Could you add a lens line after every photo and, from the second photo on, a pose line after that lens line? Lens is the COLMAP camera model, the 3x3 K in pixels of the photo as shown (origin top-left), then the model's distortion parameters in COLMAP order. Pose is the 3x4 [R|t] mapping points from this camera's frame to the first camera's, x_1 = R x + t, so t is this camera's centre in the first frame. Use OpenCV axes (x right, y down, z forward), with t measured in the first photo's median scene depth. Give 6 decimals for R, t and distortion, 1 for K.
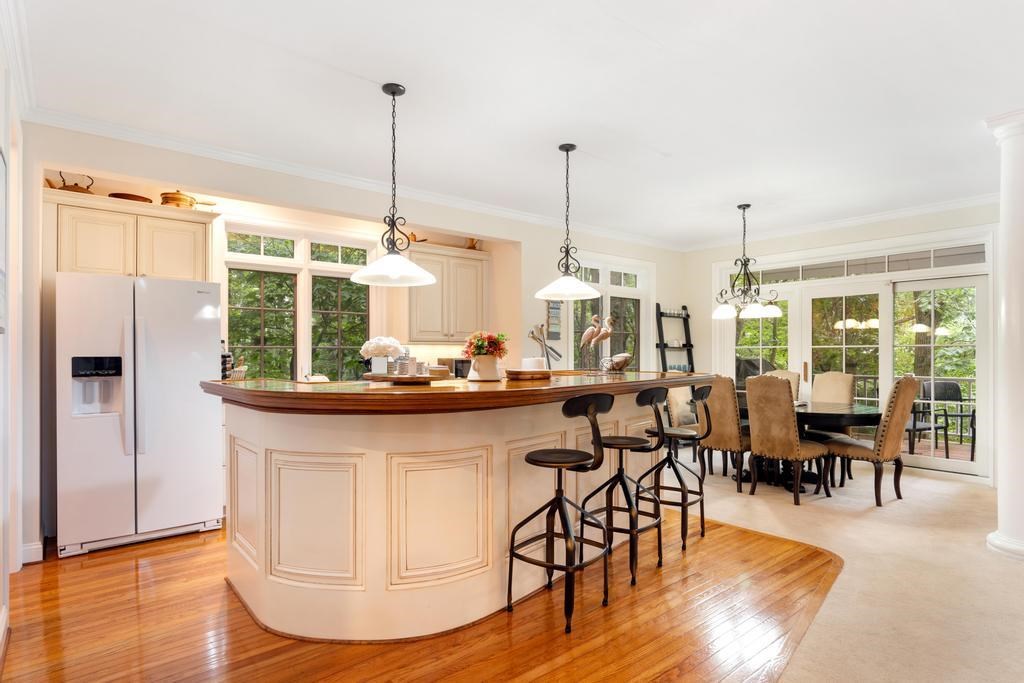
lens RADIAL K [[550.4, 0, 513.4], [0, 550.4, 354.1], [0, 0, 1]] dist [-0.002936, 0.000693]
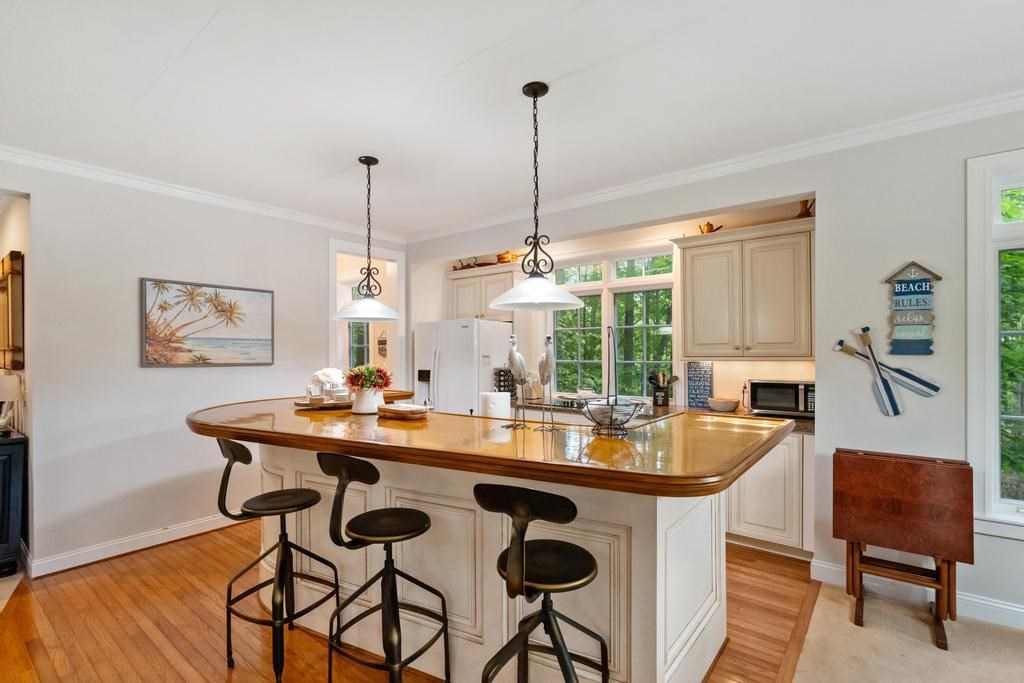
lens RADIAL K [[481.7, 0, 502.9], [0, 481.7, 350.9], [0, 0, 1]] dist [0.000285, -0.000086]
pose [[0.196067, 0.003373, -0.980585, 0.508569], [0.006455, 0.999968, 0.004731, -0.039802], [0.980569, -0.007257, 0.196039, 0.626682]]
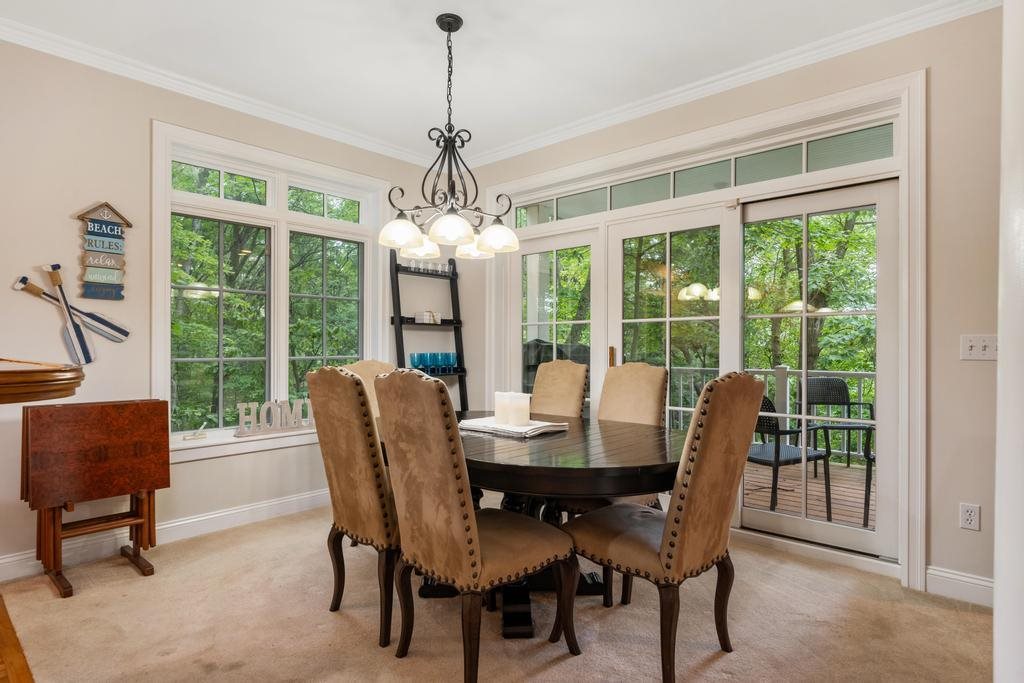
lens RADIAL K [[550.4, 0, 517.8], [0, 550.4, 348.2], [0, 0, 1]] dist [-0.002936, 0.000693]
pose [[0.989365, 0.001709, 0.145447, 0.428058], [-0.001825, 0.999998, 0.000664, 0.019544], [-0.145446, -0.000923, 0.989366, 0.533545]]
